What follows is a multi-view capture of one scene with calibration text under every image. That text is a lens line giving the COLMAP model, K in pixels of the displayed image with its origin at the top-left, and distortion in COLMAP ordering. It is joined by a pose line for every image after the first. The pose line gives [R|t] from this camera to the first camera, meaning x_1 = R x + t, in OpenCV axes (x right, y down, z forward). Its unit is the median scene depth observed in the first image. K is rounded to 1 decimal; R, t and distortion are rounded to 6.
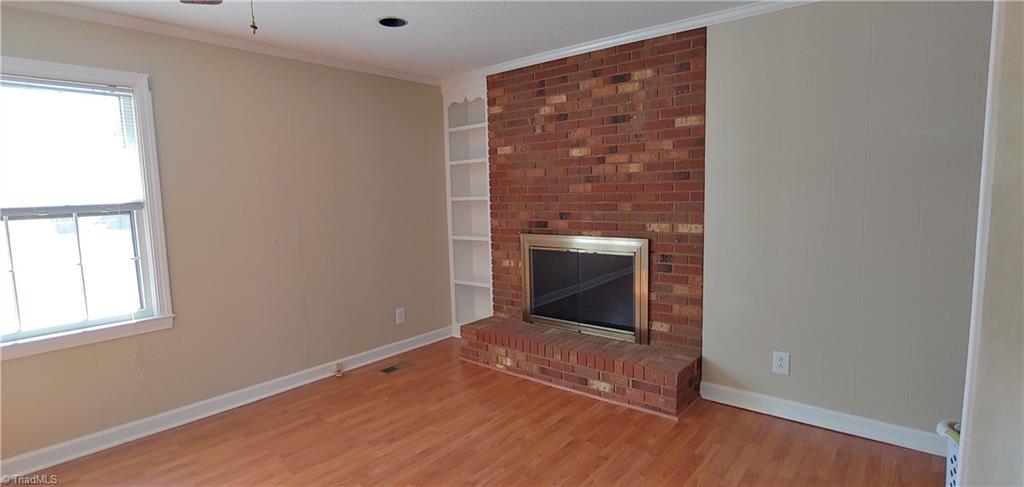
lens RADIAL K [[497.7, 0, 510.5], [0, 497.7, 241.0], [0, 0, 1]] dist [0.001067, -0.000940]
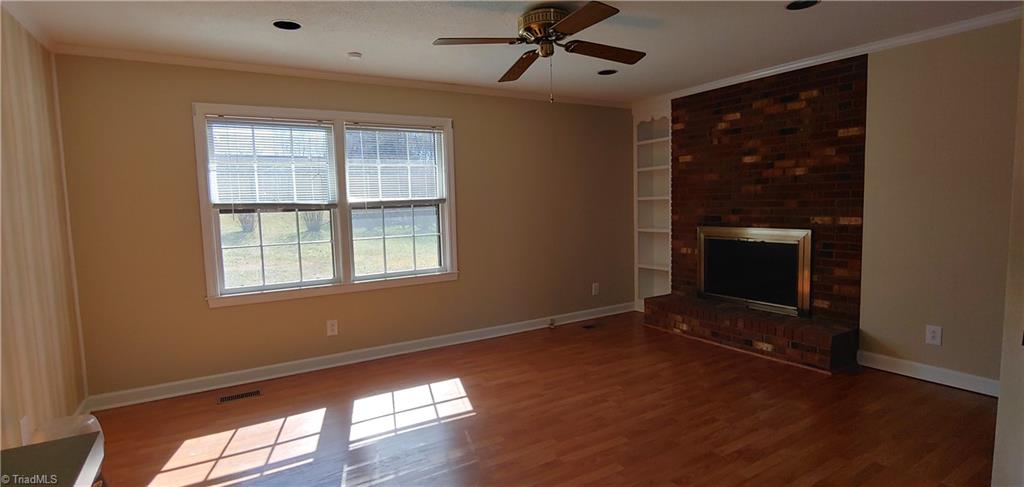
lens RADIAL K [[497.7, 0, 510.5], [0, 497.7, 241.0], [0, 0, 1]] dist [0.001067, -0.000940]
pose [[0.947217, 0.026394, -0.319504, -0.026747], [-0.030481, 0.999505, -0.007797, 0.053289], [0.319140, 0.017124, 0.947553, -0.365132]]
